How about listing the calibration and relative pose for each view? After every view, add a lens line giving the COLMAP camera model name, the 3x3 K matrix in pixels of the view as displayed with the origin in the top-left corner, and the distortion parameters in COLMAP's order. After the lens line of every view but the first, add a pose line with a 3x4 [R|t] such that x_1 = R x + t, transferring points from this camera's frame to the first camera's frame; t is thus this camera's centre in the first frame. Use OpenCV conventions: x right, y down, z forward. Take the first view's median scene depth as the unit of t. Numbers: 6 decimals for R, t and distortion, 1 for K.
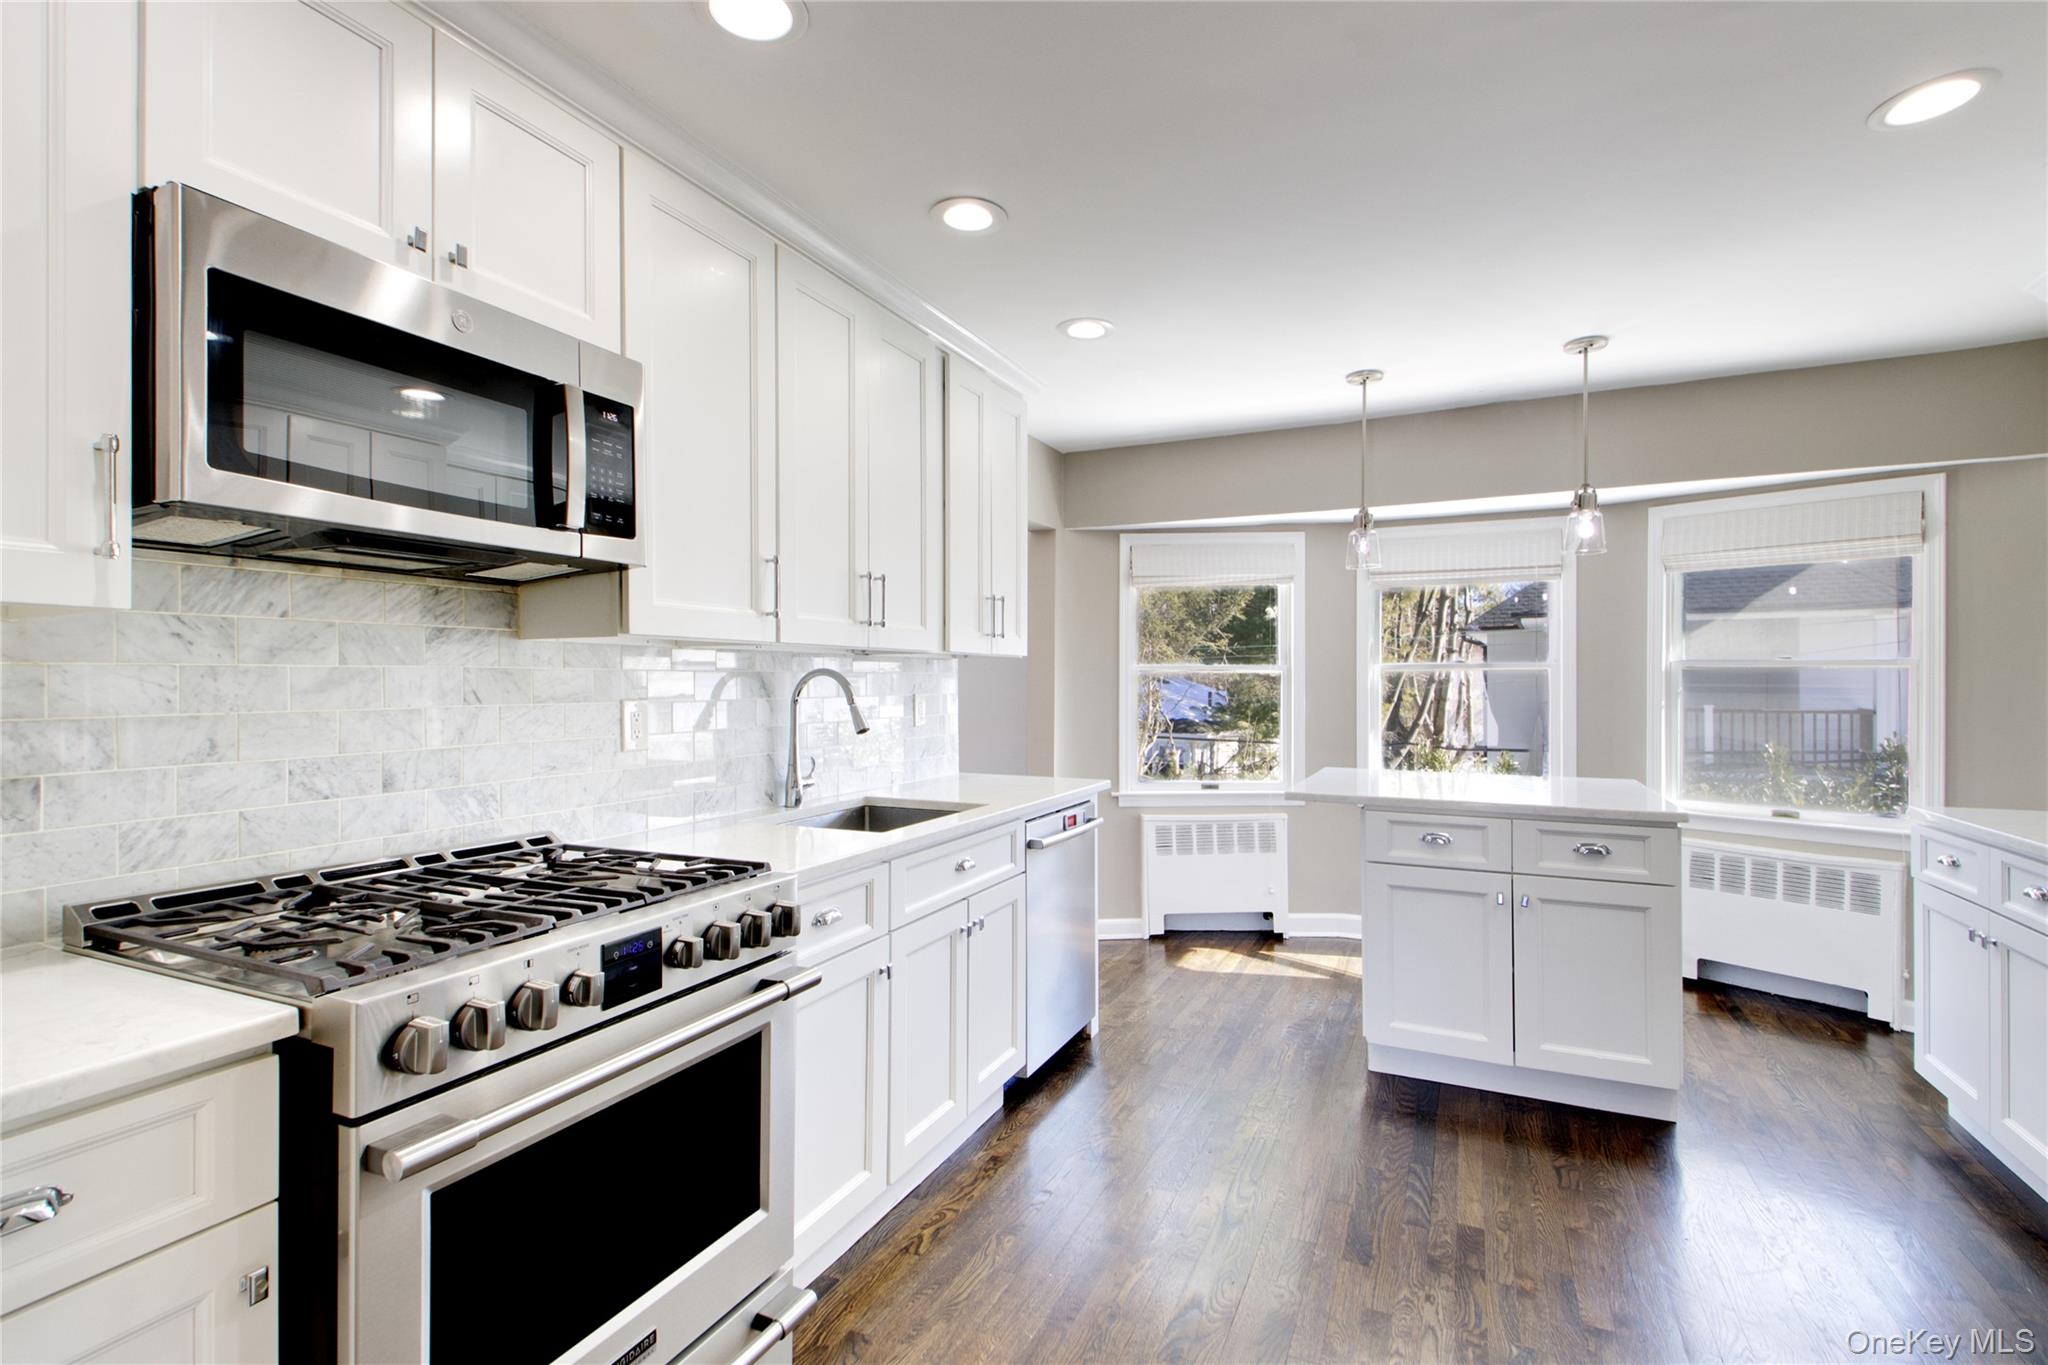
lens RADIAL K [[938.6, 0, 1024.0], [0, 938.6, 682.5], [0, 0, 1]] dist [0.081332, -0.054668]
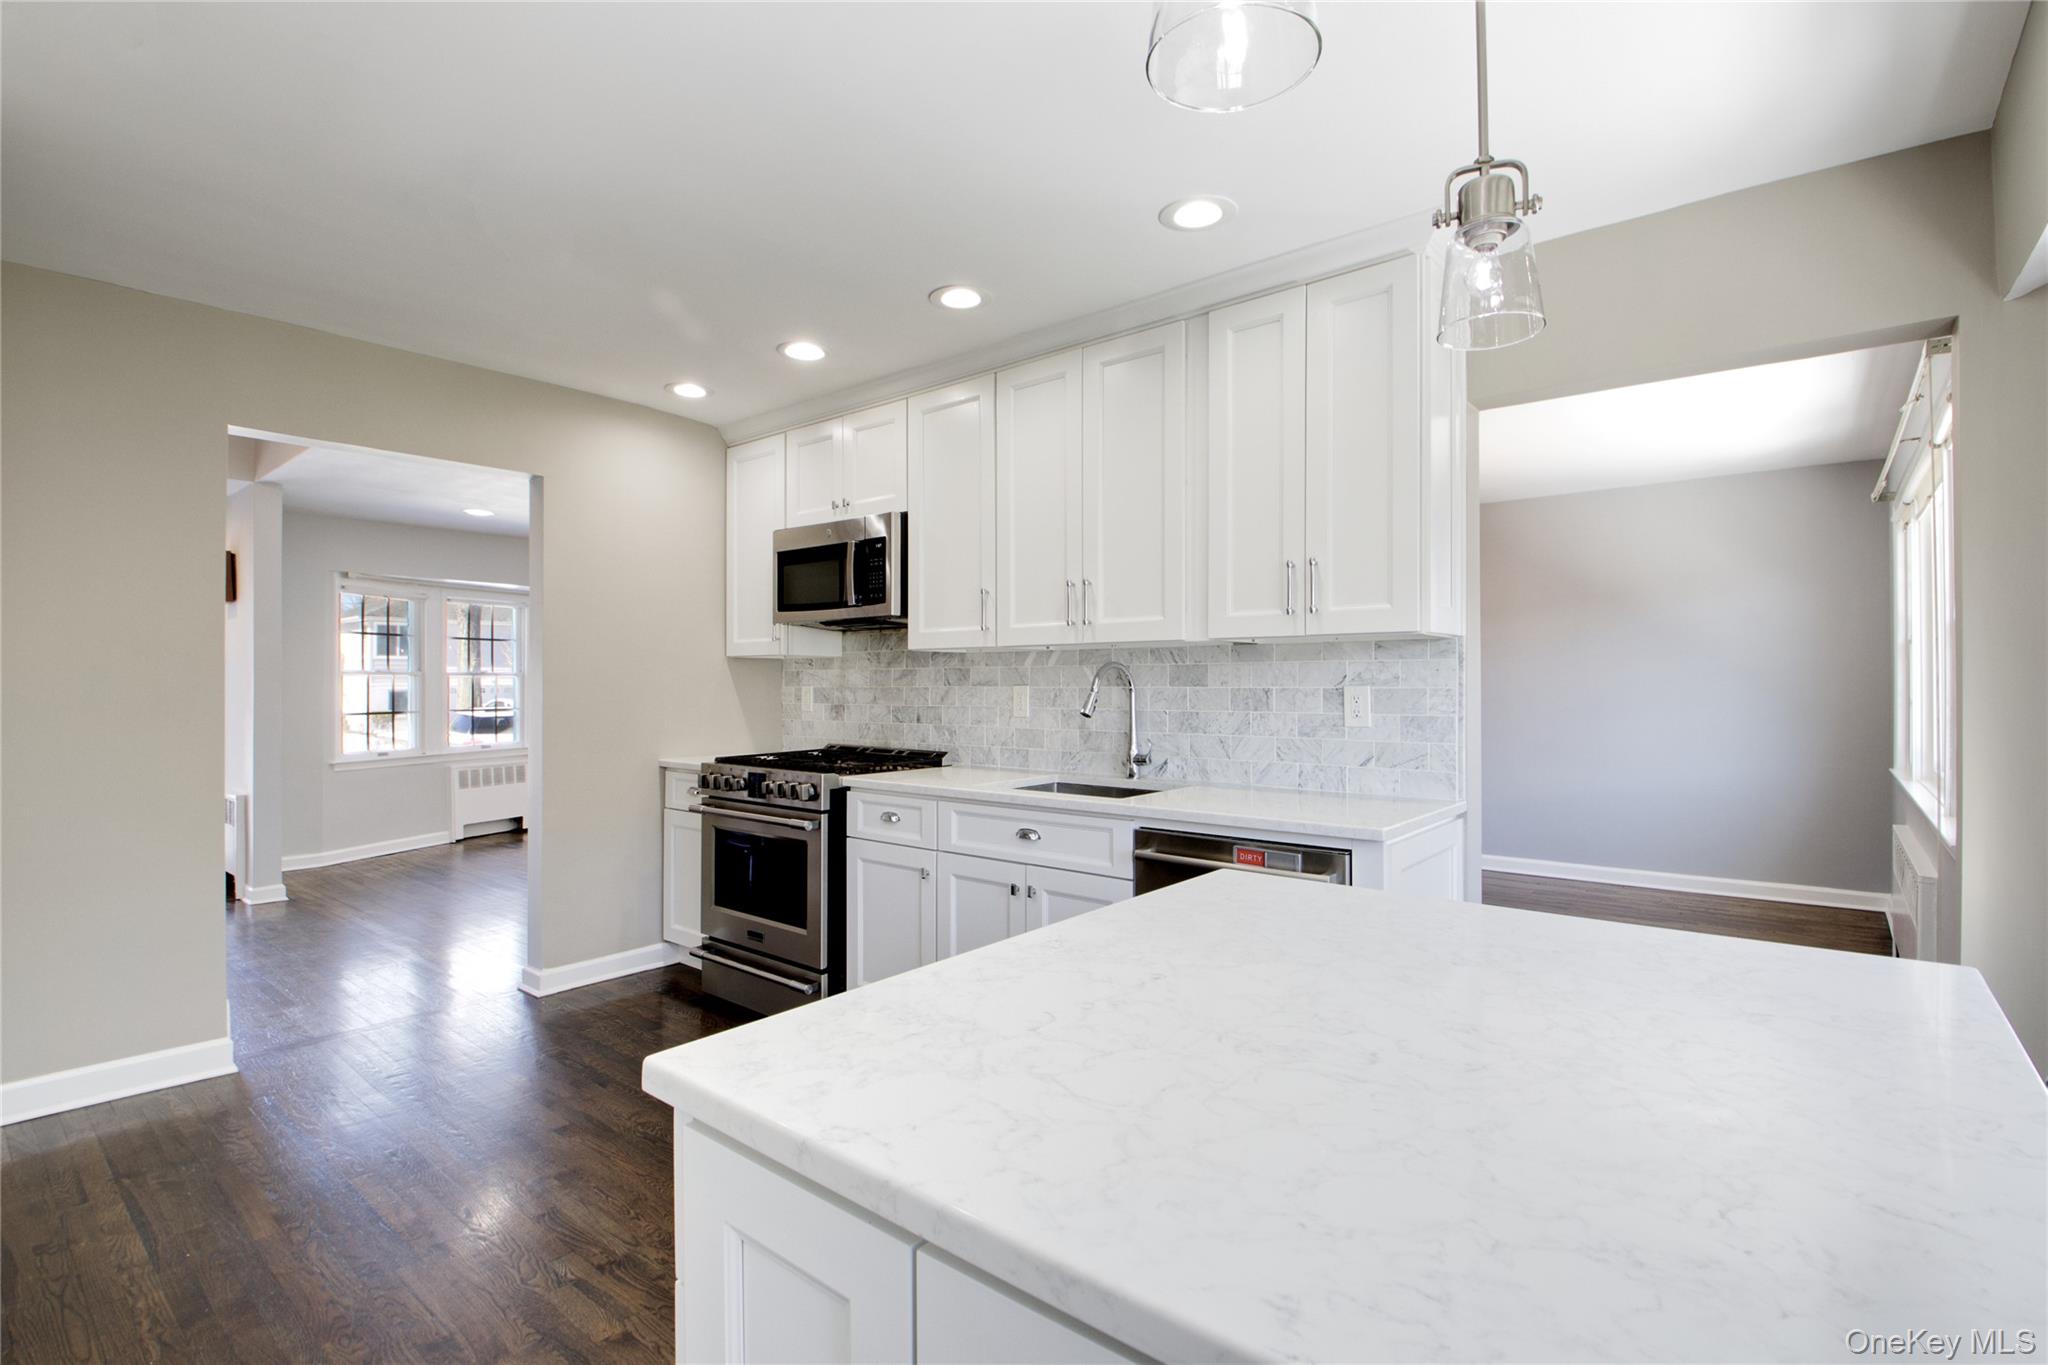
lens RADIAL K [[953.1, 0, 1023.3], [0, 953.1, 678.5], [0, 0, 1]] dist [0.014115, -0.020224]
pose [[-0.253492, -0.007042, -0.967312, 1.527029], [-0.001711, 0.999975, -0.006831, 0.024004], [0.967336, -0.000077, -0.253498, 1.891441]]
